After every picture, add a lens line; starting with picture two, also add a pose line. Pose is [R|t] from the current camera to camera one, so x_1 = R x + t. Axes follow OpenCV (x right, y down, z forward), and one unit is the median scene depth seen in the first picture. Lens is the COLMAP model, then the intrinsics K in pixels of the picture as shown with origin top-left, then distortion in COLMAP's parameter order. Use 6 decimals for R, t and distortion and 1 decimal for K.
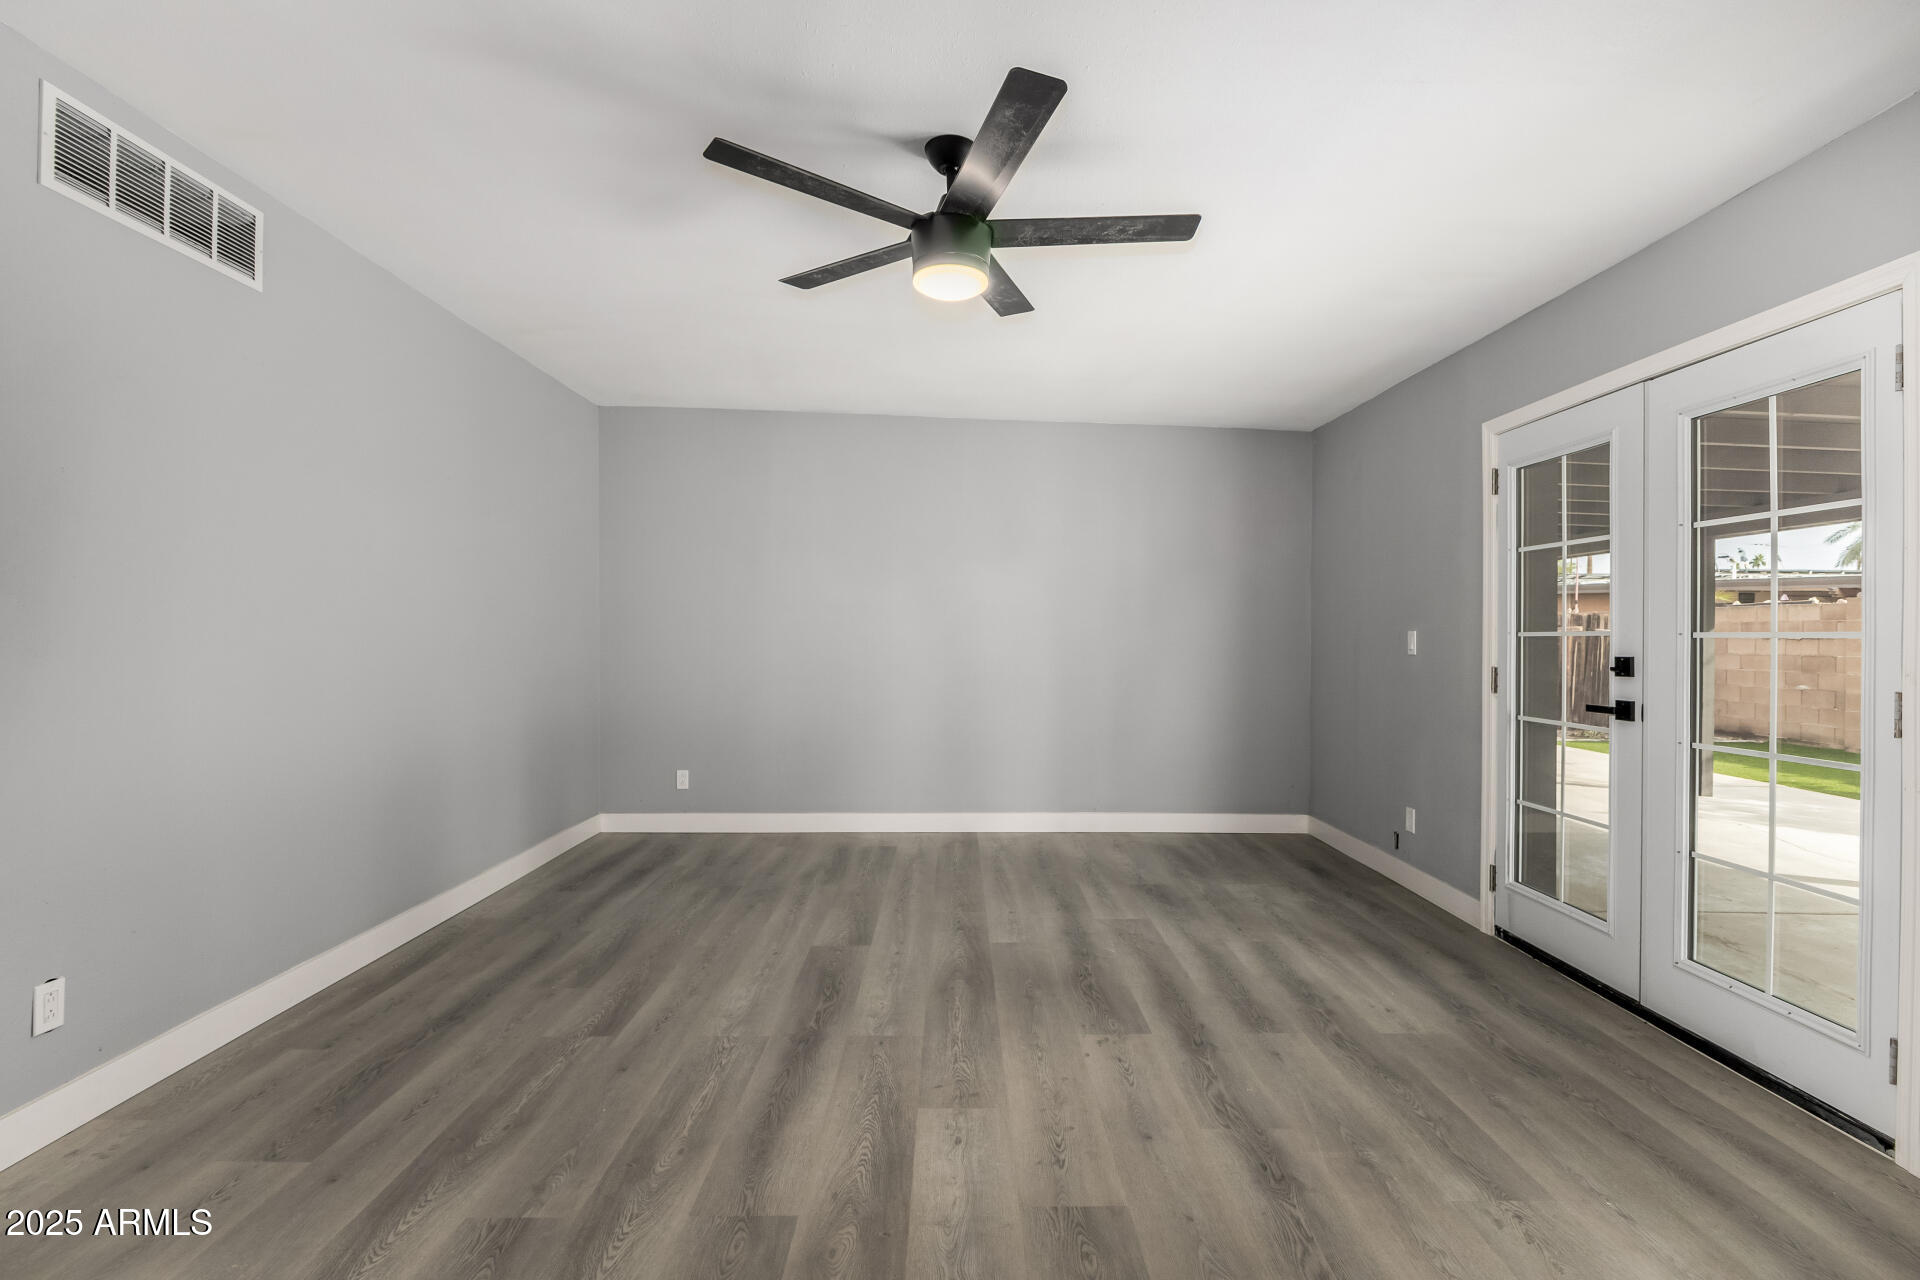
lens RADIAL K [[861.2, 0, 959.8], [0, 861.2, 633.1], [0, 0, 1]] dist [-0.005213, -0.001104]
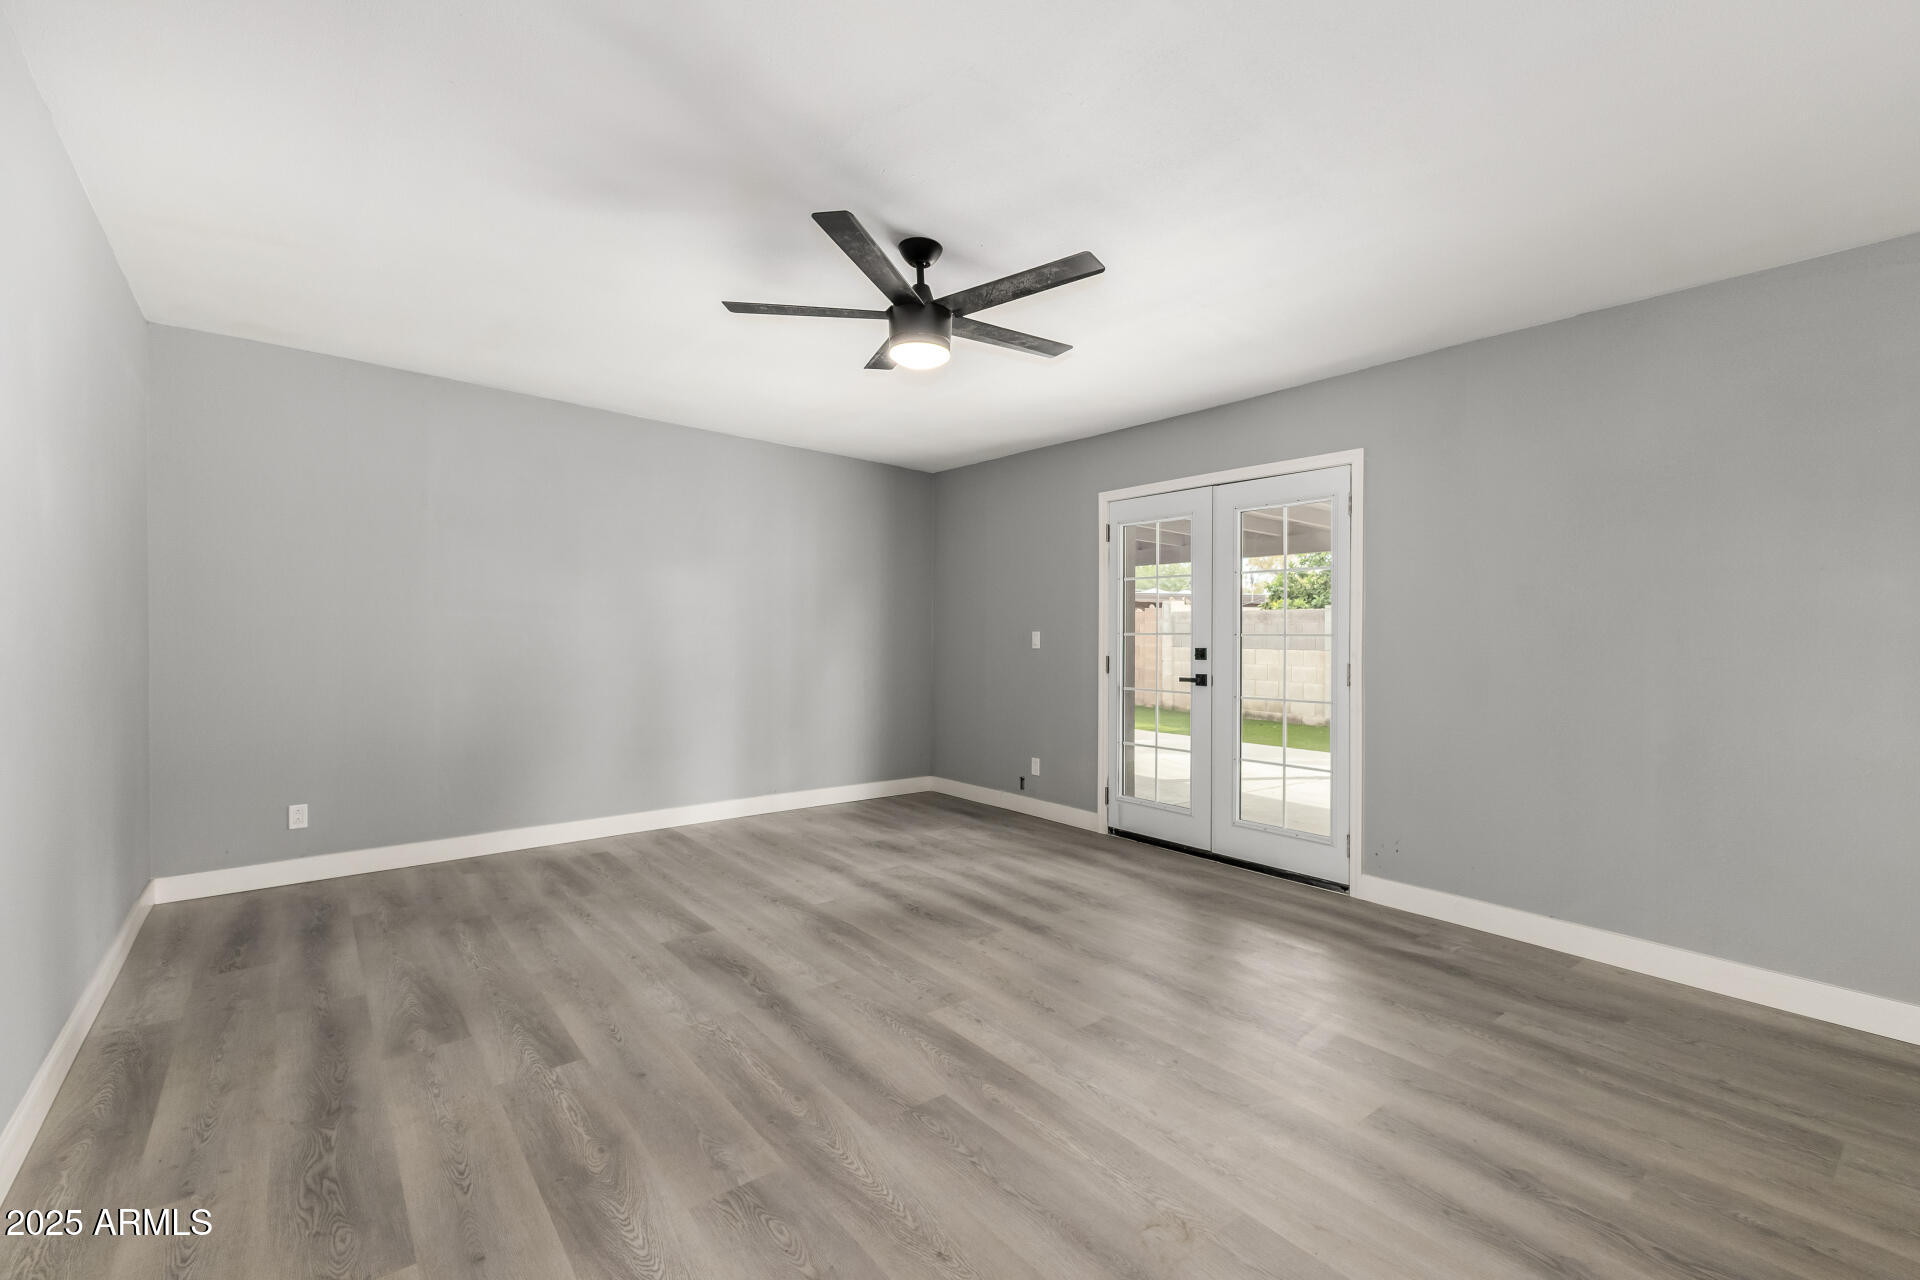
lens RADIAL K [[834.3, 0, 972.4], [0, 834.3, 632.5], [0, 0, 1]] dist [0.015189, -0.000824]
pose [[0.780258, 0.000500, 0.625458, -0.604699], [-0.001633, 0.999998, 0.001238, -0.004370], [-0.625456, -0.001987, 0.780257, 0.004064]]
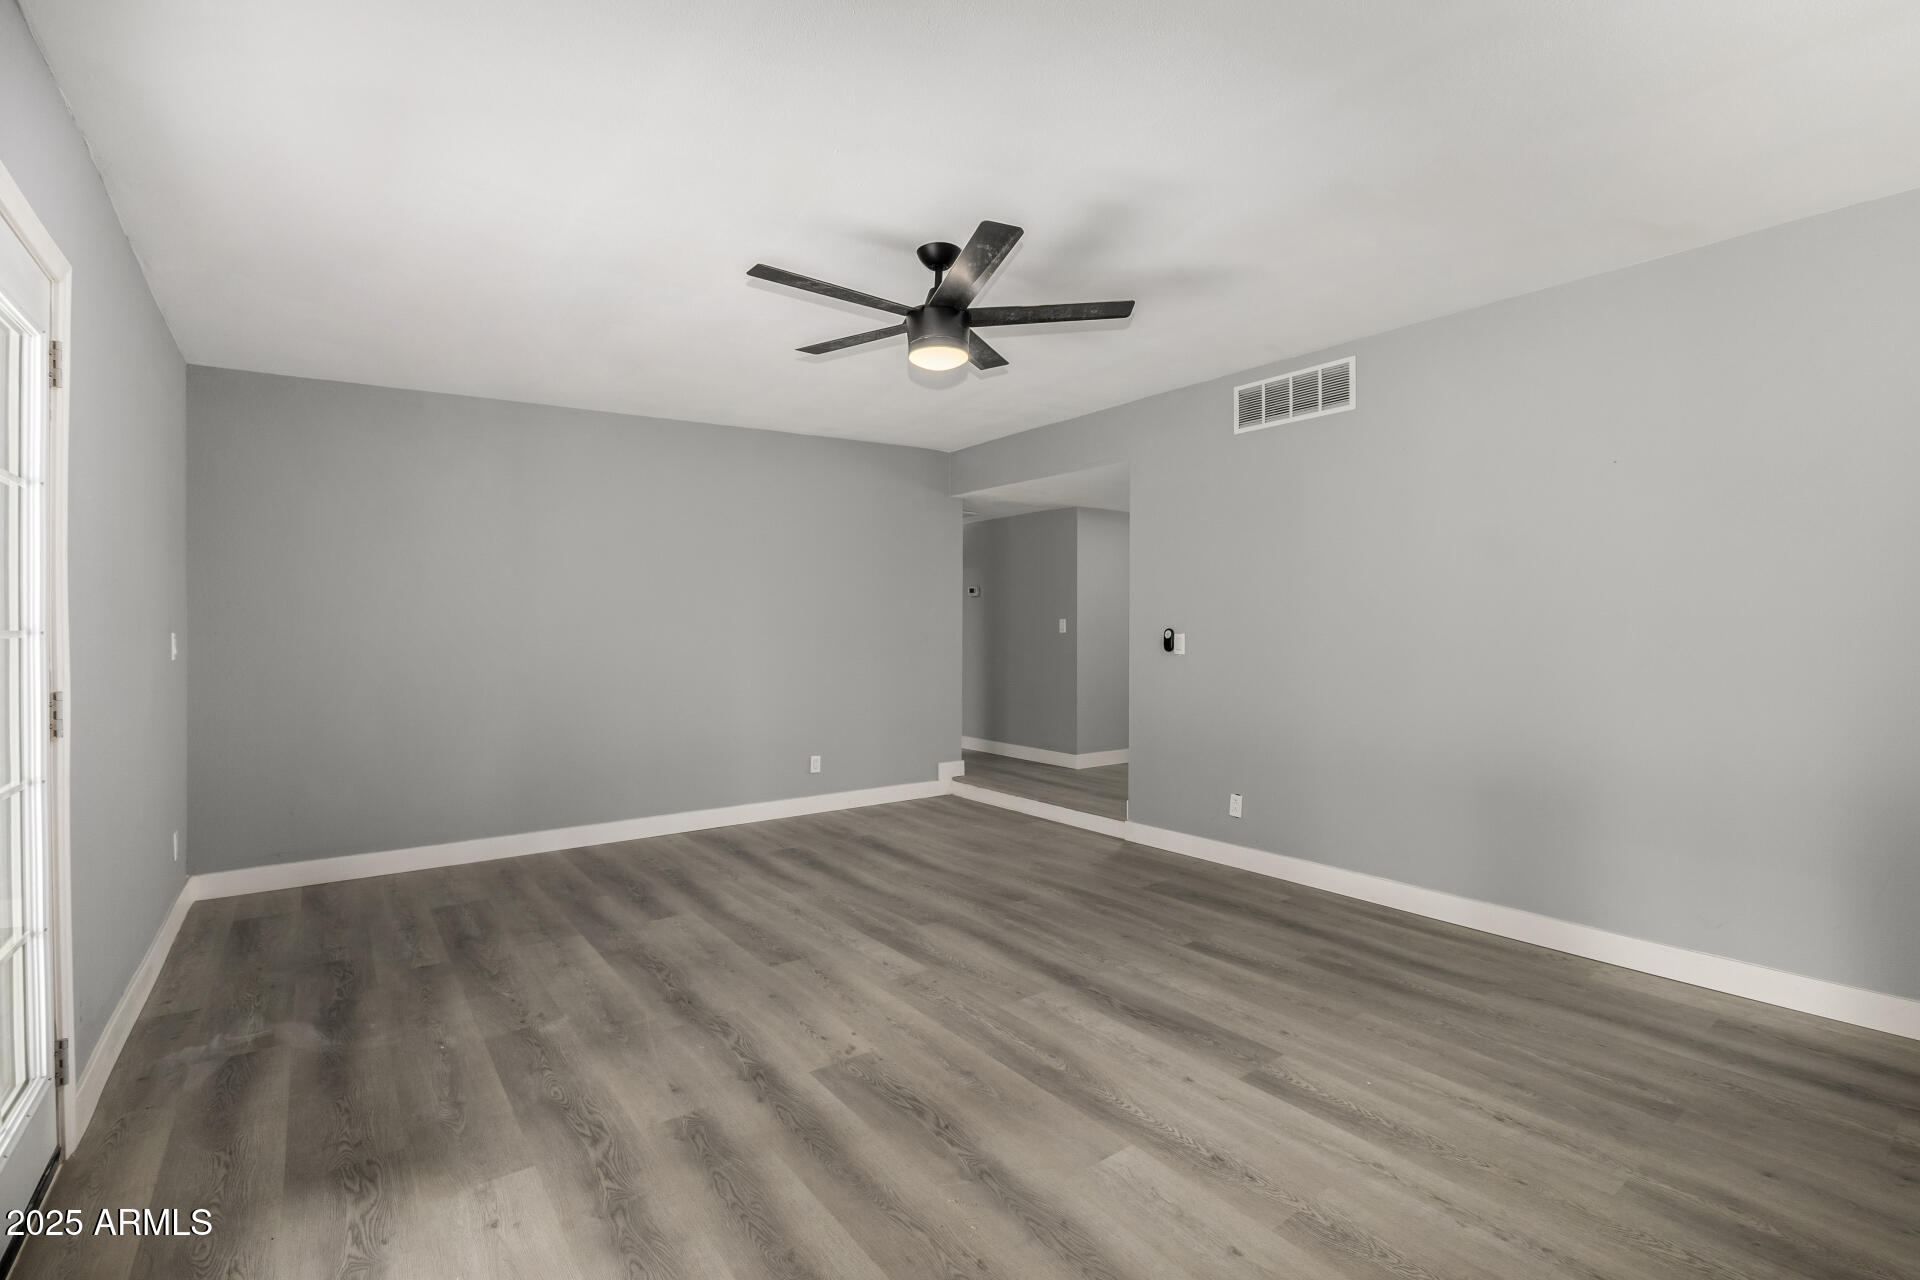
lens RADIAL K [[861.2, 0, 956.7], [0, 861.2, 633.4], [0, 0, 1]] dist [-0.005213, -0.001104]
pose [[-0.806589, -0.003849, -0.591100, 0.604271], [-0.003672, 0.999992, -0.001501, -0.000815], [0.591101, 0.000960, -0.806597, 1.729102]]
